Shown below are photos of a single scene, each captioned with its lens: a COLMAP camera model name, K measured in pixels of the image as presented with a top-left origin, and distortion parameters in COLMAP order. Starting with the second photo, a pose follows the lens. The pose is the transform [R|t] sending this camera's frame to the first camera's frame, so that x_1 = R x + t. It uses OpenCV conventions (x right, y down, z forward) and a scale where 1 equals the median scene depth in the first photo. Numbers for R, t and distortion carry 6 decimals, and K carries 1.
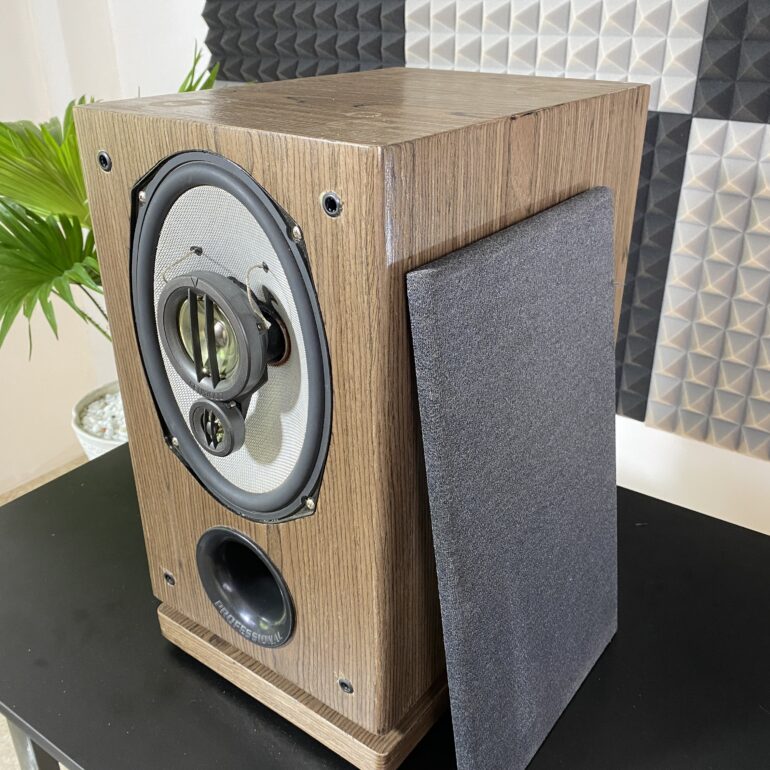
lens RADIAL K [[797.8, 0, 384.0], [0, 797.8, 380.3], [0, 0, 1]] dist [-0.004514, 0.005658]
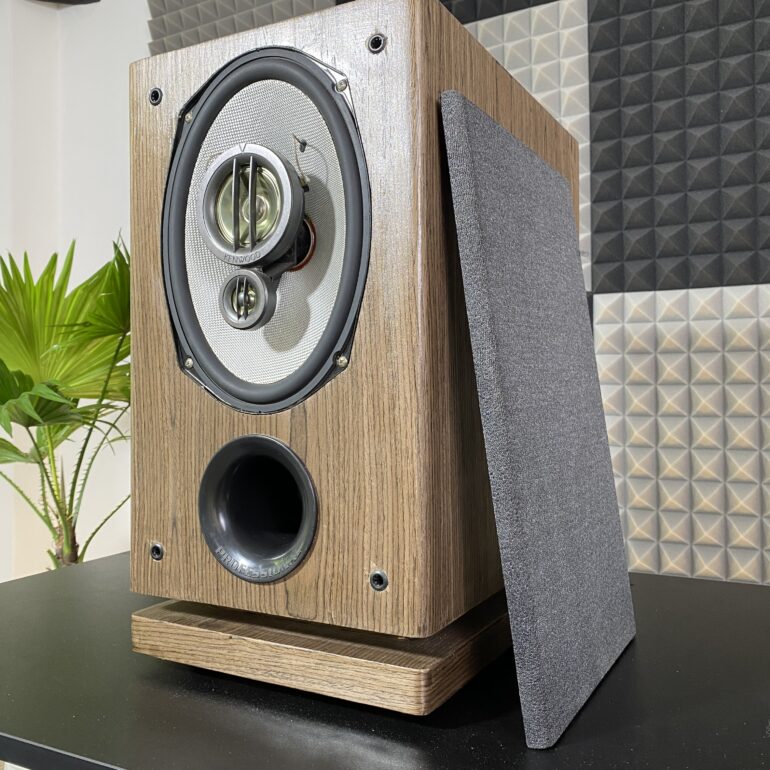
lens RADIAL K [[797.8, 0, 384.0], [0, 797.8, 380.3], [0, 0, 1]] dist [-0.004514, 0.005658]
pose [[0.990483, -0.001194, 0.137632, -0.178588], [0.062904, 0.893347, -0.444942, 0.629025], [-0.122422, 0.449365, 0.884920, 0.111388]]
